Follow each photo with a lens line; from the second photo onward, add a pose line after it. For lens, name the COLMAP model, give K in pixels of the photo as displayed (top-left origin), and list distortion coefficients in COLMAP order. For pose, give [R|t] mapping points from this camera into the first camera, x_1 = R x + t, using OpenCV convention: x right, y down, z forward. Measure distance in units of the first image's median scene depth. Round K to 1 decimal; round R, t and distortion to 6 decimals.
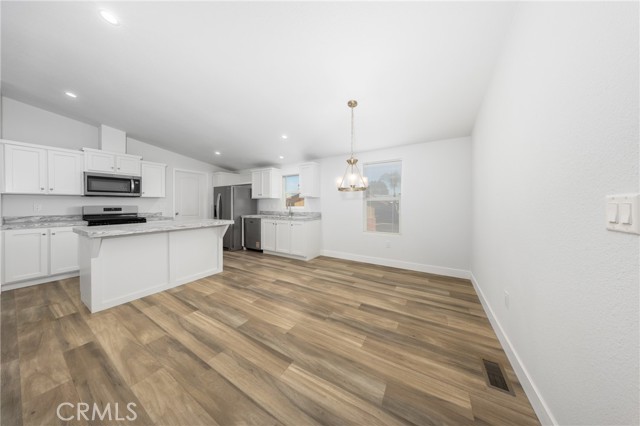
lens RADIAL K [[187.0, 0, 318.4], [0, 187.0, 209.4], [0, 0, 1]] dist [-0.005538, 0.000902]
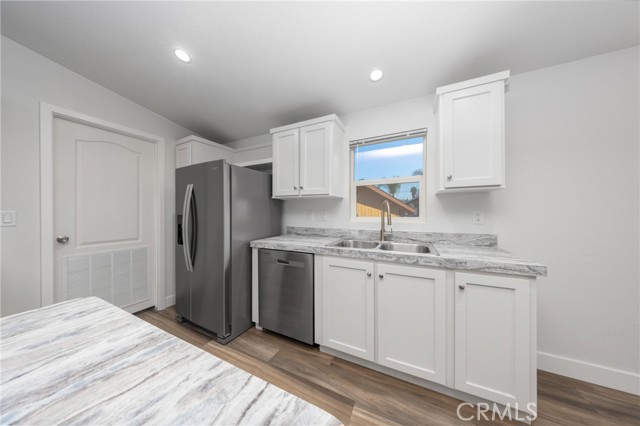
lens RADIAL K [[187.0, 0, 320.6], [0, 187.0, 213.7], [0, 0, 1]] dist [-0.005538, 0.000902]
pose [[0.994291, -0.005940, 0.106540, -0.430581], [0.007817, 0.999821, -0.017208, -0.022797], [-0.106418, 0.017943, 0.994160, 0.837932]]
